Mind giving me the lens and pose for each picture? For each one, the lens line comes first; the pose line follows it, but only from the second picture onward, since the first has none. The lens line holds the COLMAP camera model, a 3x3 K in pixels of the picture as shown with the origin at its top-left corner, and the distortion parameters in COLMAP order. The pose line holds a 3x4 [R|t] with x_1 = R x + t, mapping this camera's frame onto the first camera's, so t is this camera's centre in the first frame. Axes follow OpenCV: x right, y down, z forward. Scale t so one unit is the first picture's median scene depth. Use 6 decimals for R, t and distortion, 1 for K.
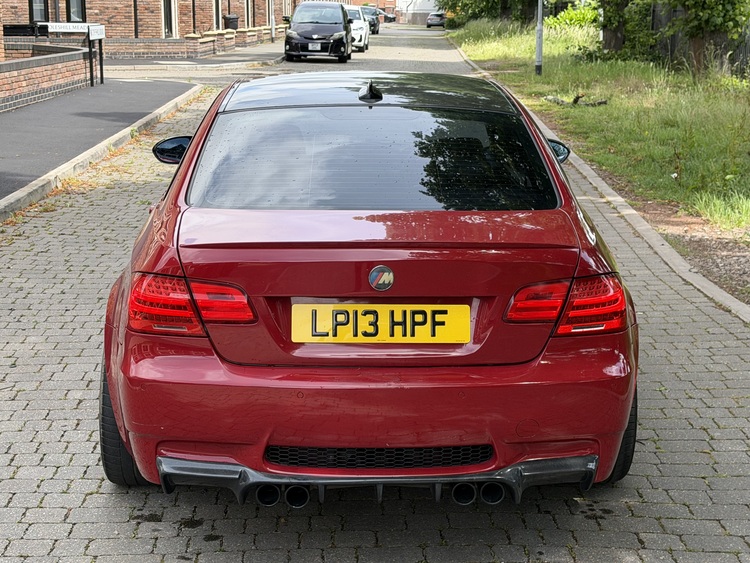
lens RADIAL K [[1419.9, 0, 375.0], [0, 1419.9, 281.5], [0, 0, 1]] dist [0.173577, -0.021680]
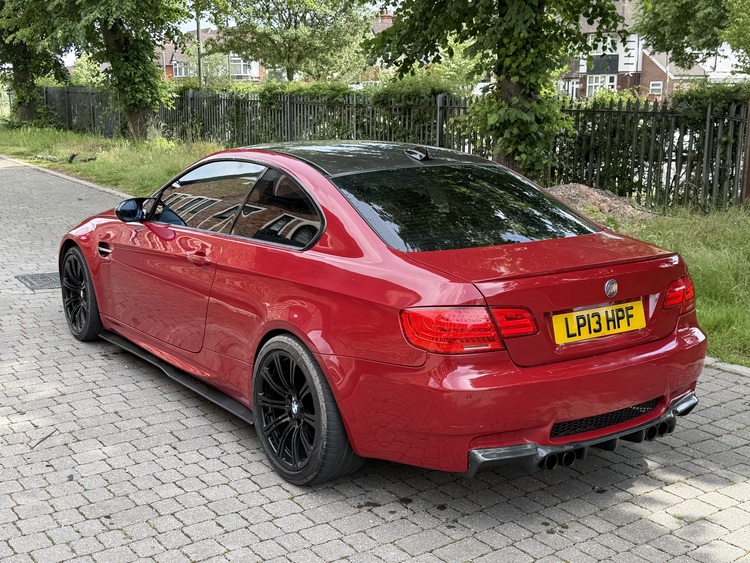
lens RADIAL K [[963.5, 0, 375.0], [0, 963.5, 281.5], [0, 0, 1]] dist [0.128276, -0.004706]
pose [[0.832149, -0.109609, 0.543611, -0.682060], [0.106660, 0.993604, 0.037069, -0.066921], [-0.544198, 0.027134, 0.838518, 0.332612]]
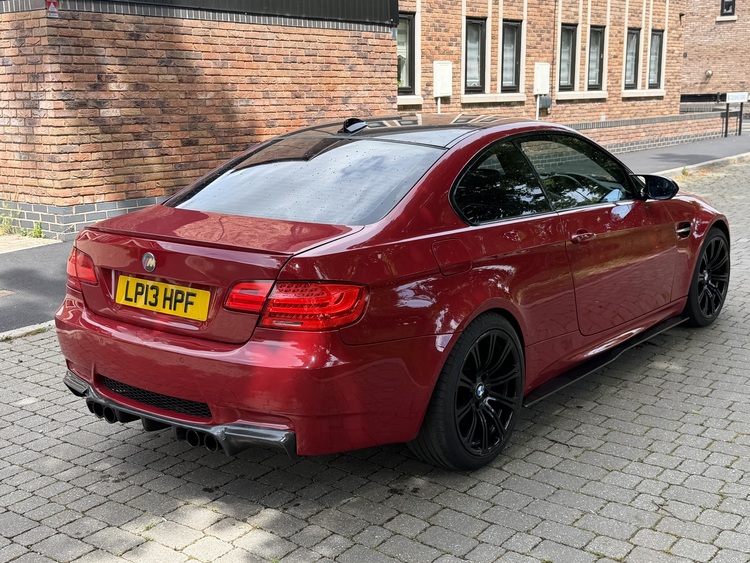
lens RADIAL K [[935.4, 0, 375.0], [0, 935.4, 281.5], [0, 0, 1]] dist [0.254762, -0.649141]
pose [[0.769962, 0.117081, -0.627256, 0.704018], [-0.109243, 0.992696, 0.051196, -0.051297], [0.628668, 0.029105, 0.777129, 0.444649]]
